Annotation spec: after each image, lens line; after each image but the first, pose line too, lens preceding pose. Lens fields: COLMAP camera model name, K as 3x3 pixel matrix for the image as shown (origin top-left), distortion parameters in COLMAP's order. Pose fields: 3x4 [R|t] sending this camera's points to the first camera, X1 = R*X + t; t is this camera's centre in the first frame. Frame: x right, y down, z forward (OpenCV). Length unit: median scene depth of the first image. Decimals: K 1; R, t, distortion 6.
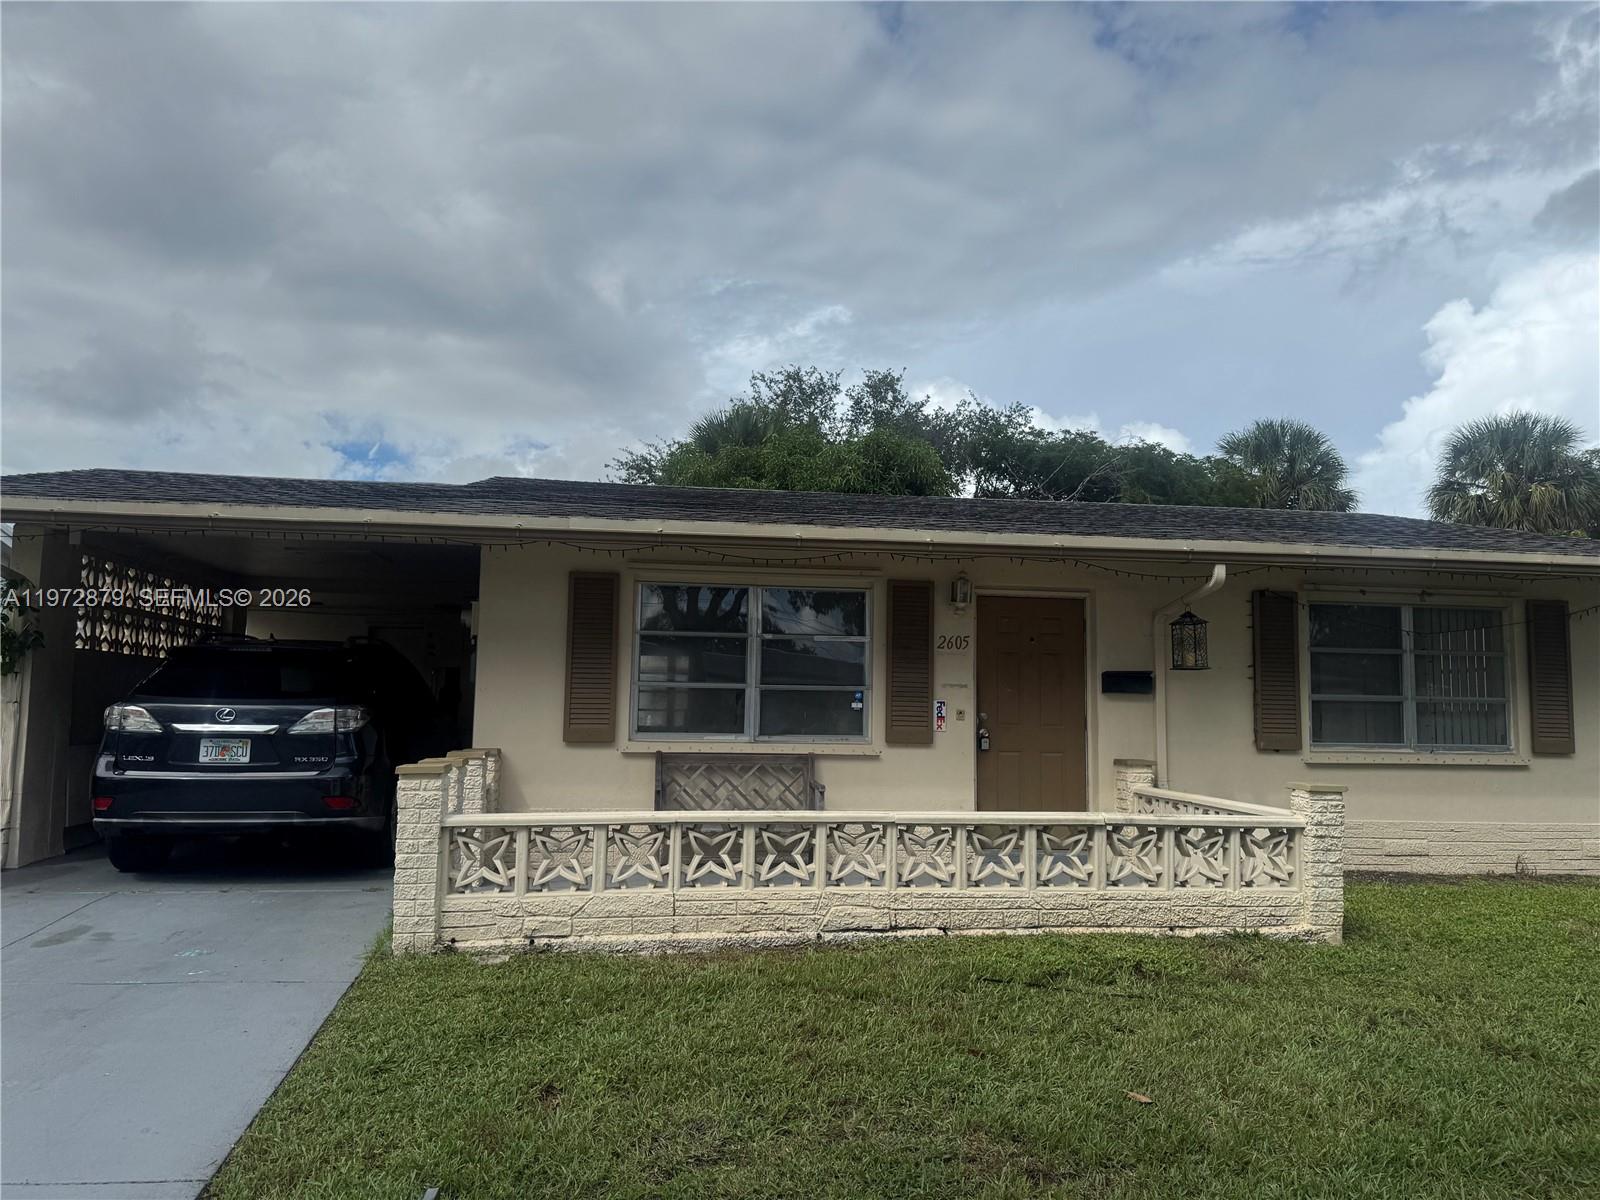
lens RADIAL K [[1123.5, 0, 800.0], [0, 1123.5, 600.0], [0, 0, 1]] dist [0.068656, -0.085006]
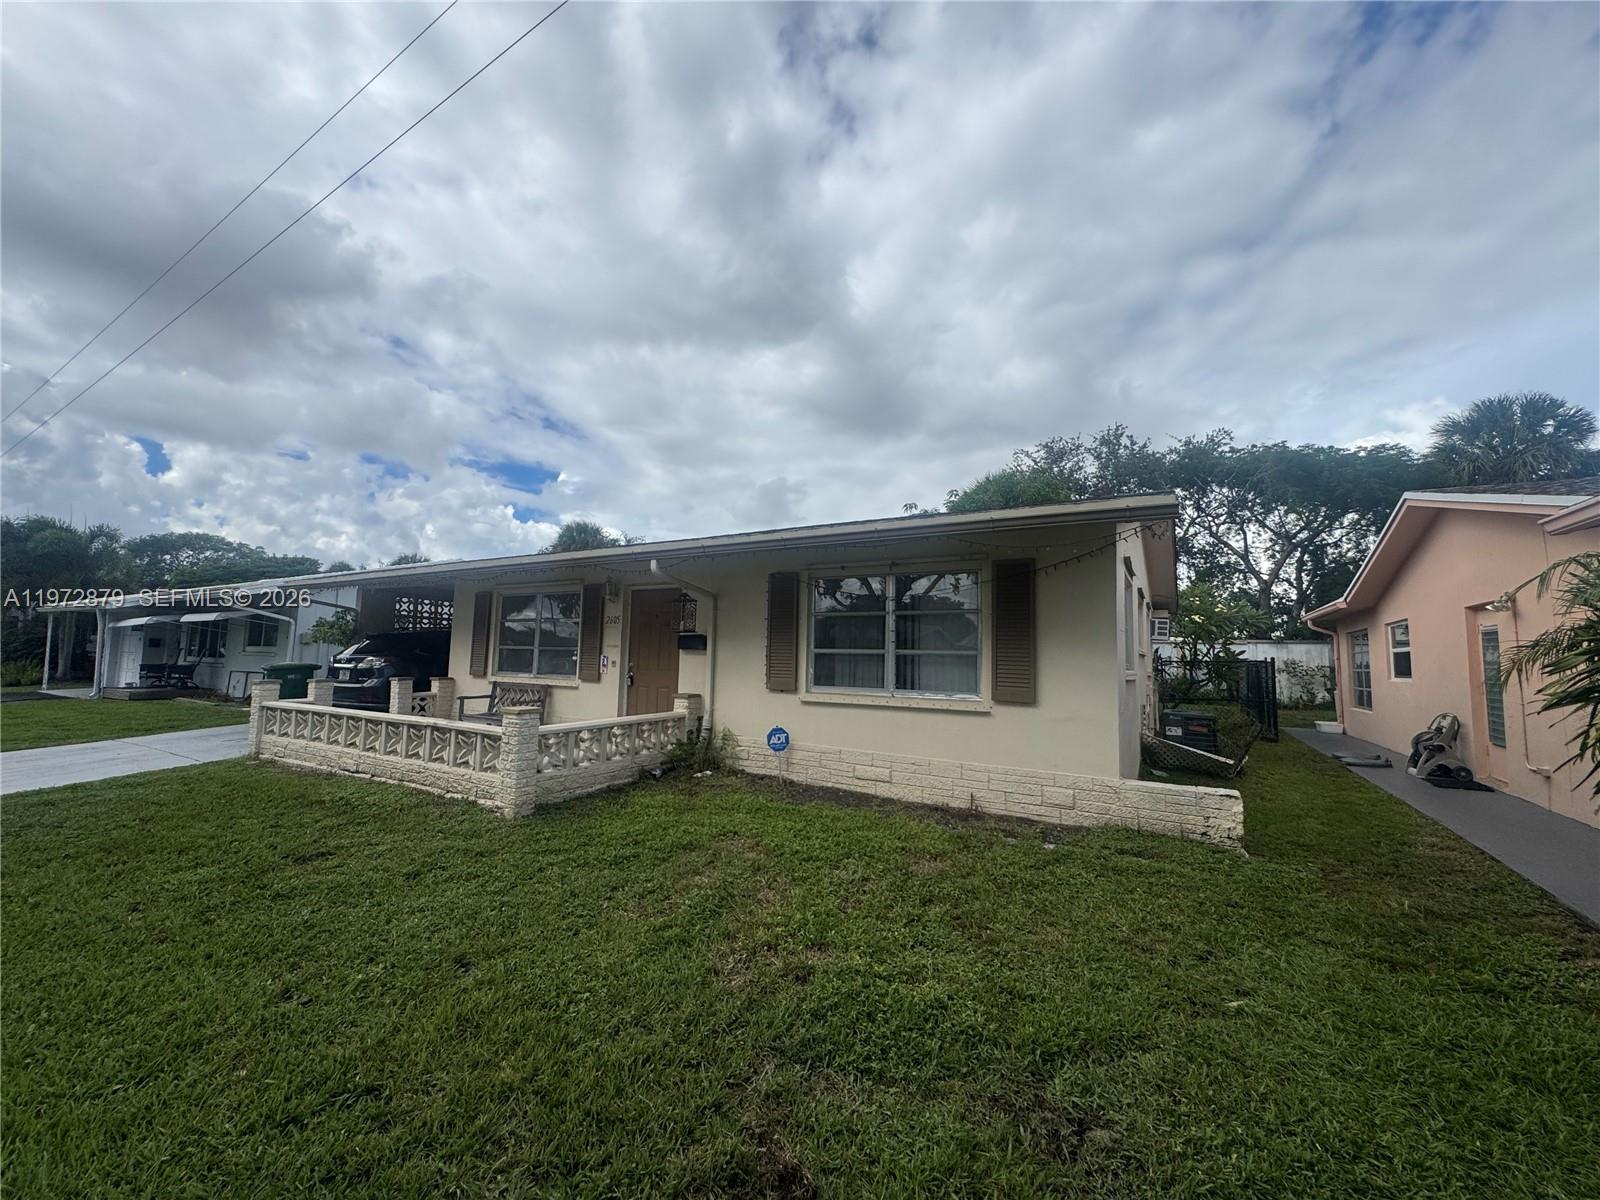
lens RADIAL K [[653.4, 0, 804.5], [0, 653.4, 622.9], [0, 0, 1]] dist [0.014321, 0.000105]
pose [[0.772256, -0.036106, -0.634284, 0.916558], [0.053791, 0.998515, 0.008653, 0.046440], [0.633030, -0.040801, 0.773051, 0.416929]]
